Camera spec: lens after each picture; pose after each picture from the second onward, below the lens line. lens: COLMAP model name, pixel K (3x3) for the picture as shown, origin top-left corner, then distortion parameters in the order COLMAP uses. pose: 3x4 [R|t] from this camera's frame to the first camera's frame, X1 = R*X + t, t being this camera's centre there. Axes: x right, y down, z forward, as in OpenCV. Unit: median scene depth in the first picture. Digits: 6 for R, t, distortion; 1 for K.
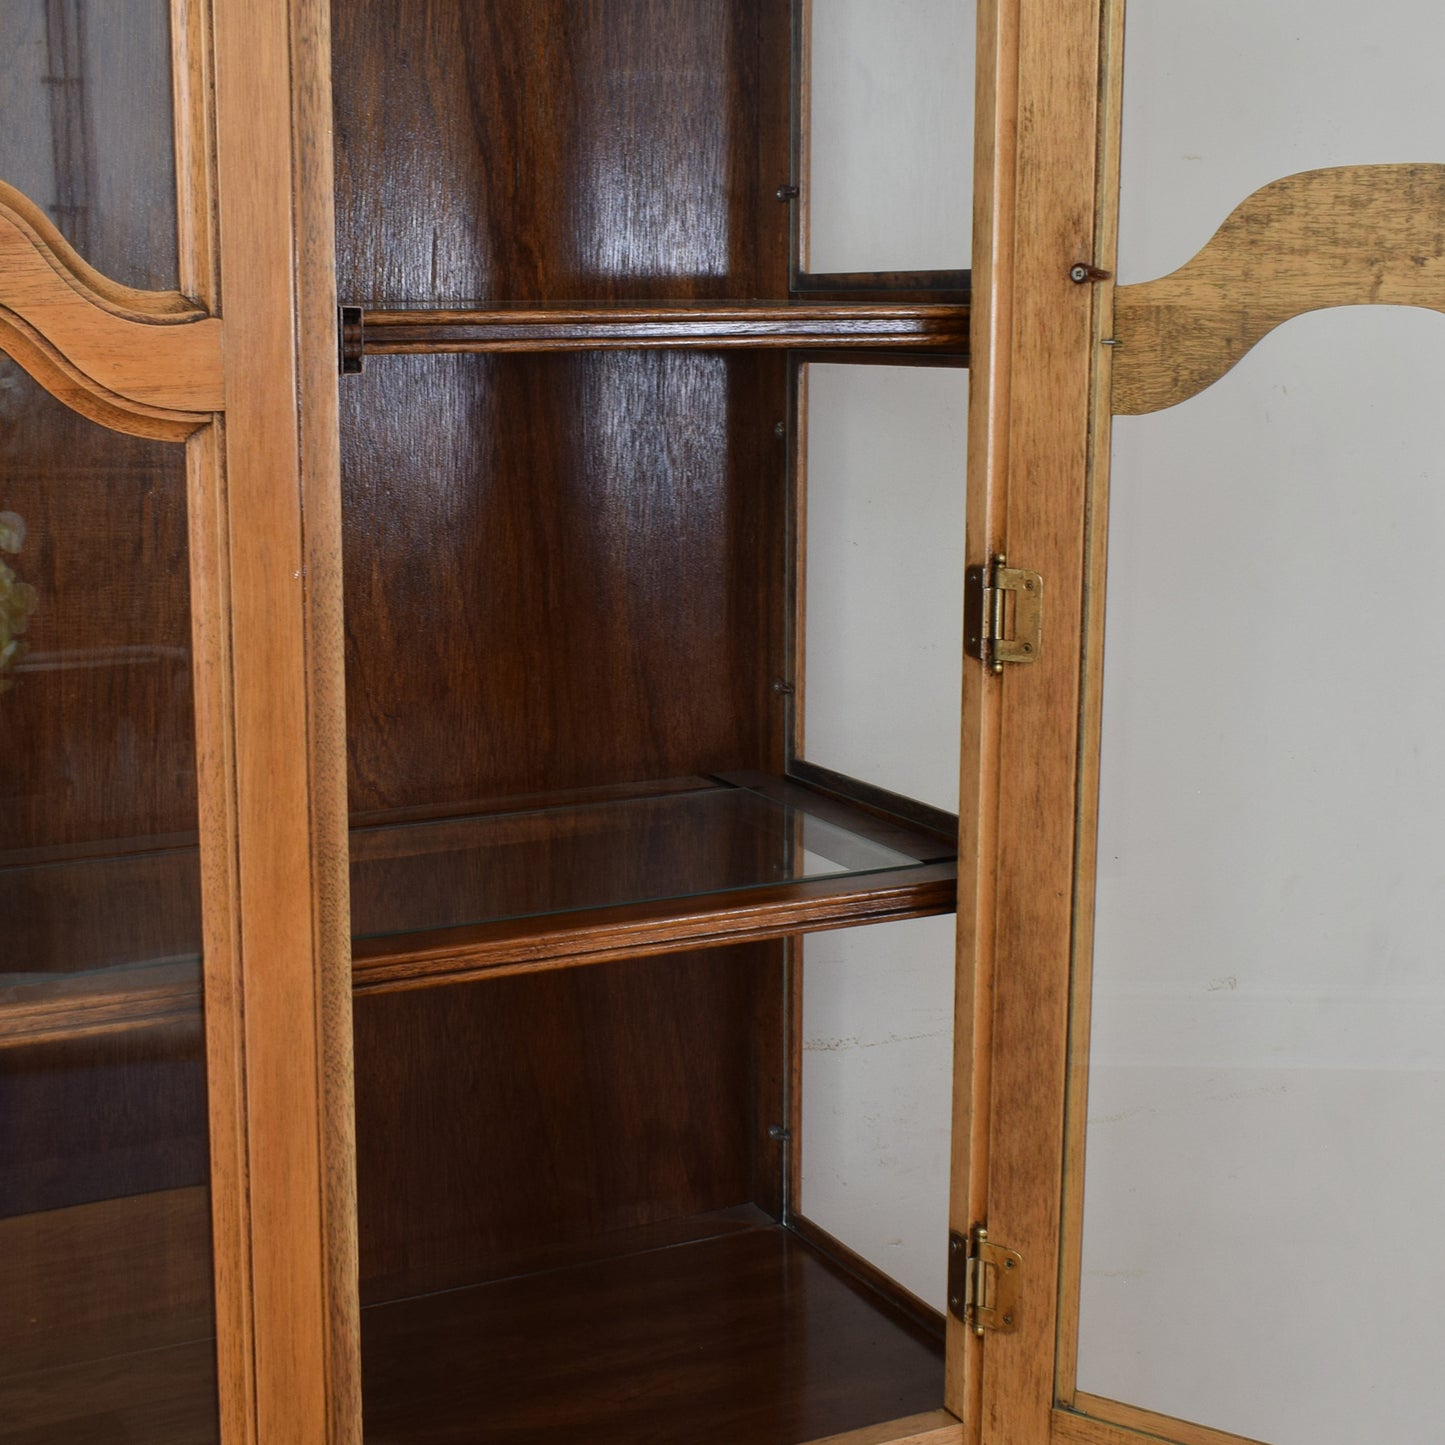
lens RADIAL K [[2459.2, 0, 723.9], [0, 2459.2, 698.0], [0, 0, 1]] dist [-0.021356, -0.040712]
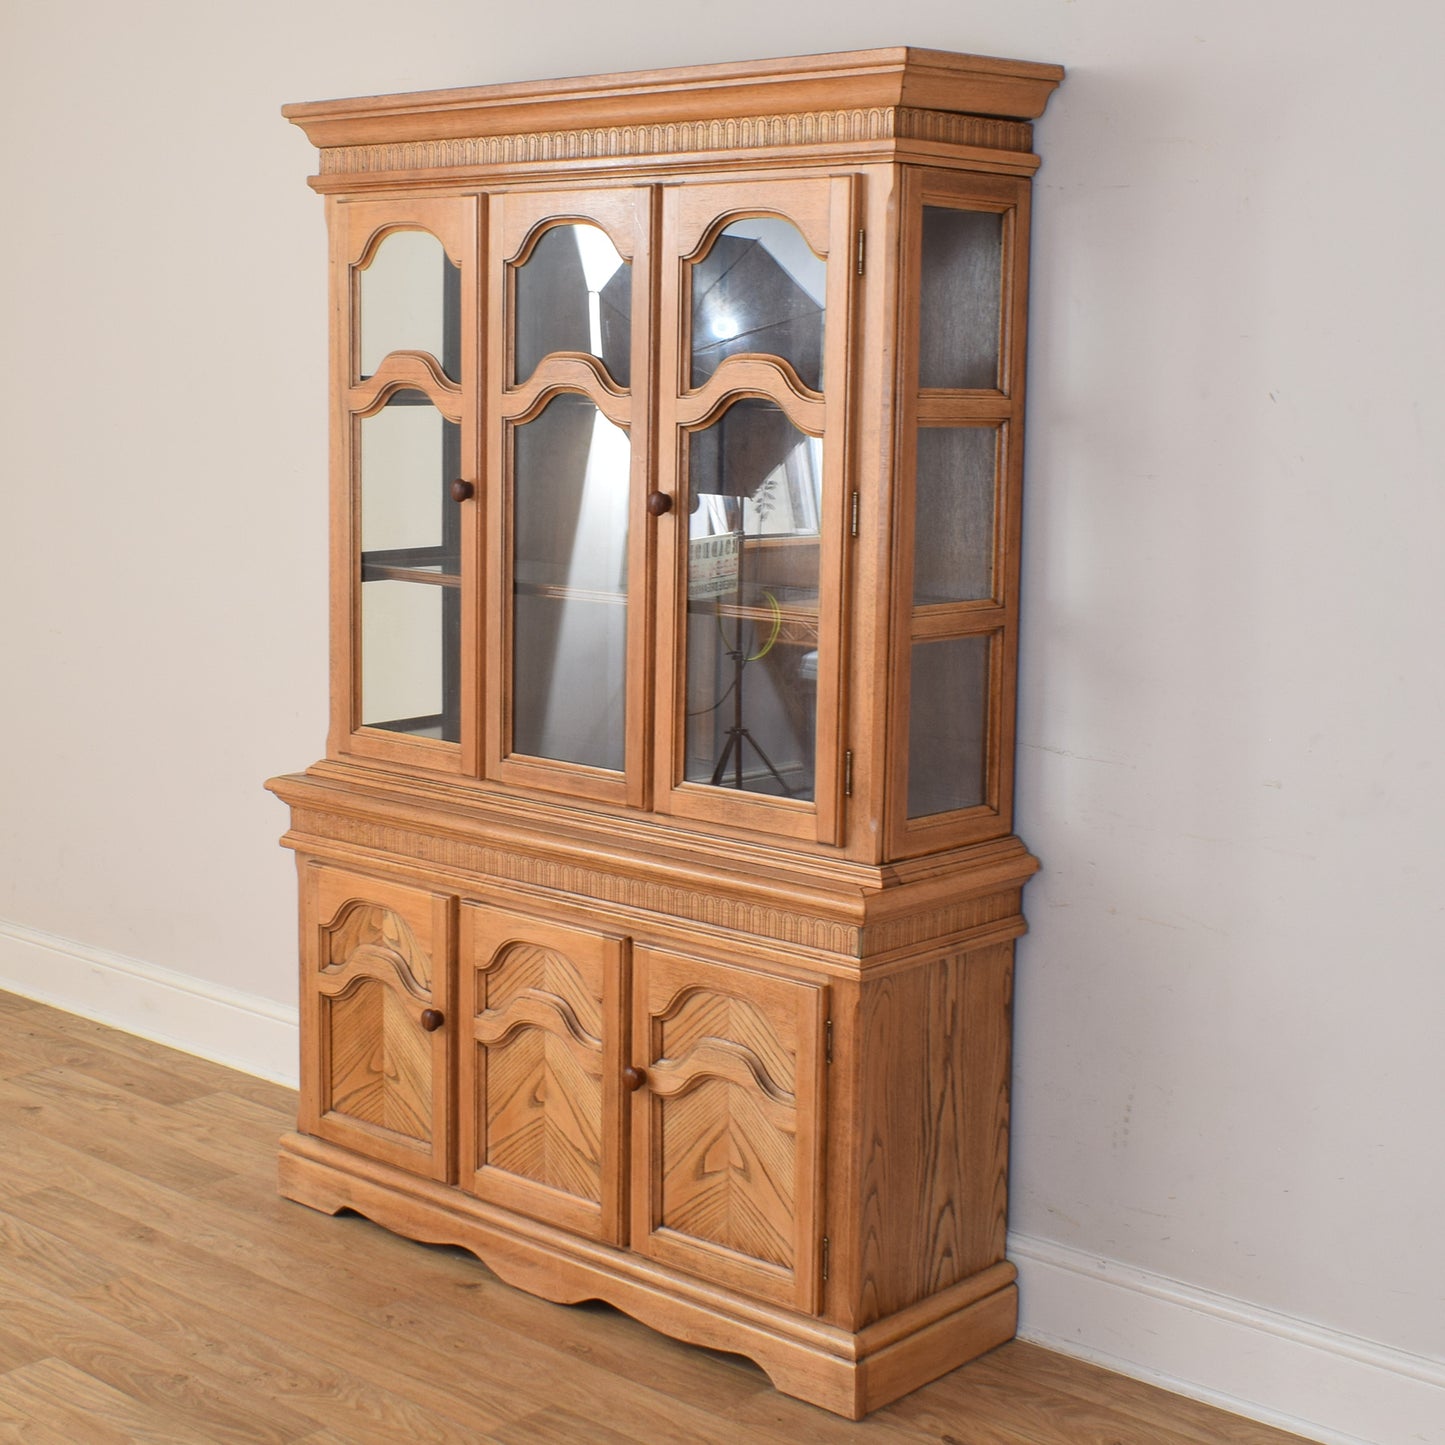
lens RADIAL K [[2391.6, 0, 637.3], [0, 2391.6, 621.0], [0, 0, 1]] dist [-0.021222, -0.006770]
pose [[0.353553, 0.111543, -0.928740, 2.815673], [-0.176461, 0.982992, 0.050883, -0.012102], [0.918619, 0.145897, 0.367223, -0.191999]]
